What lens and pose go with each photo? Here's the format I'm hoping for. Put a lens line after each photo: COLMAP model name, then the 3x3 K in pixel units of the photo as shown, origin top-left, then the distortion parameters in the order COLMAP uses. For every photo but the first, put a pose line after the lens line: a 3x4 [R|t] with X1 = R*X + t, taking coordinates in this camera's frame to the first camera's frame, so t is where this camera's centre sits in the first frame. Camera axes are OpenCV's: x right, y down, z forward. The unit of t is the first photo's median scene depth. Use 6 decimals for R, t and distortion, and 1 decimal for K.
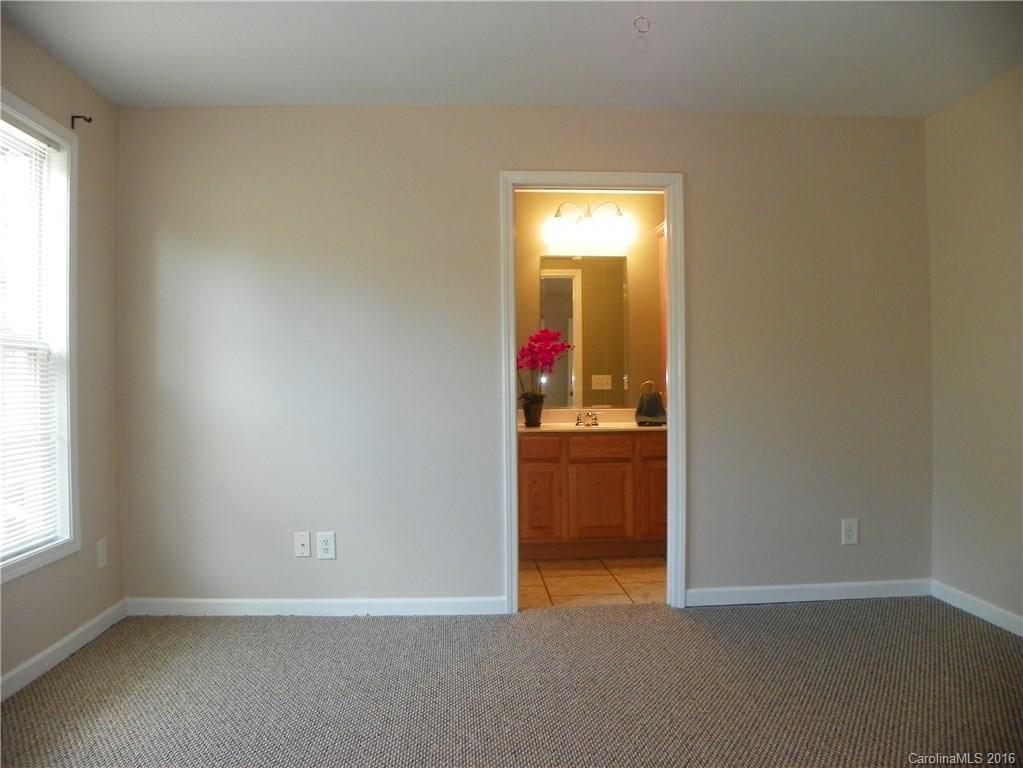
lens RADIAL K [[782.9, 0, 507.1], [0, 782.9, 380.9], [0, 0, 1]] dist [-0.142810, 0.079288]
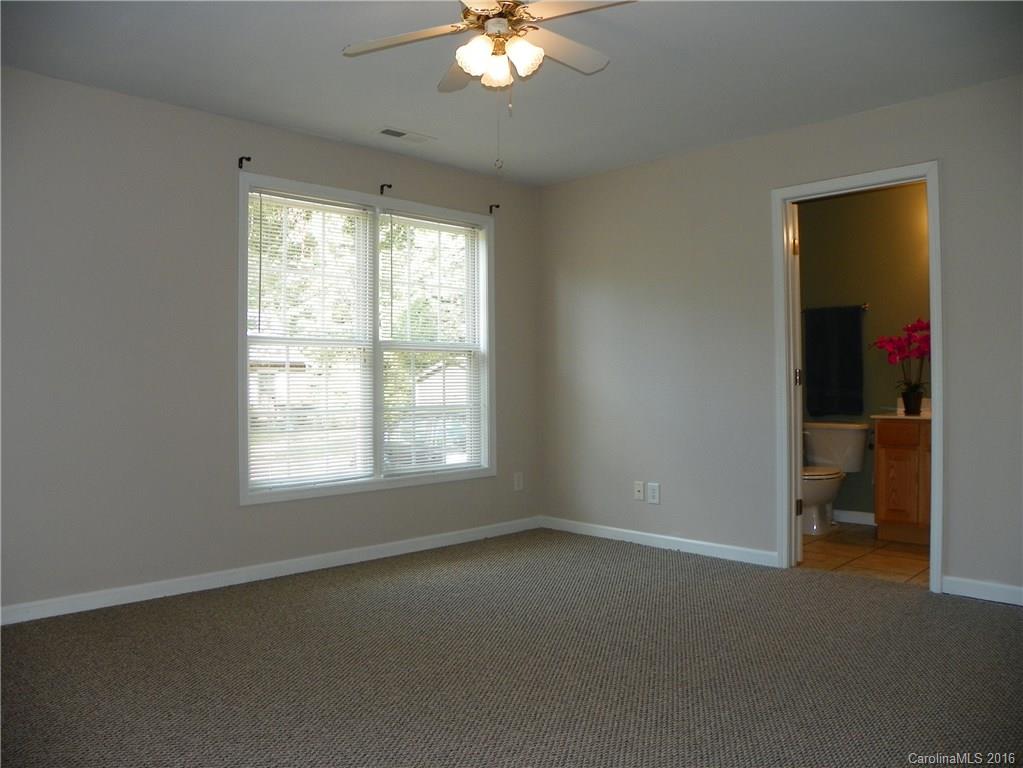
lens RADIAL K [[782.9, 0, 507.1], [0, 782.9, 380.9], [0, 0, 1]] dist [-0.142810, 0.079288]
pose [[0.654542, 0.003665, -0.756017, 0.610289], [0.001032, 0.999983, 0.005741, 0.011646], [0.756025, -0.004538, 0.654527, -0.065781]]
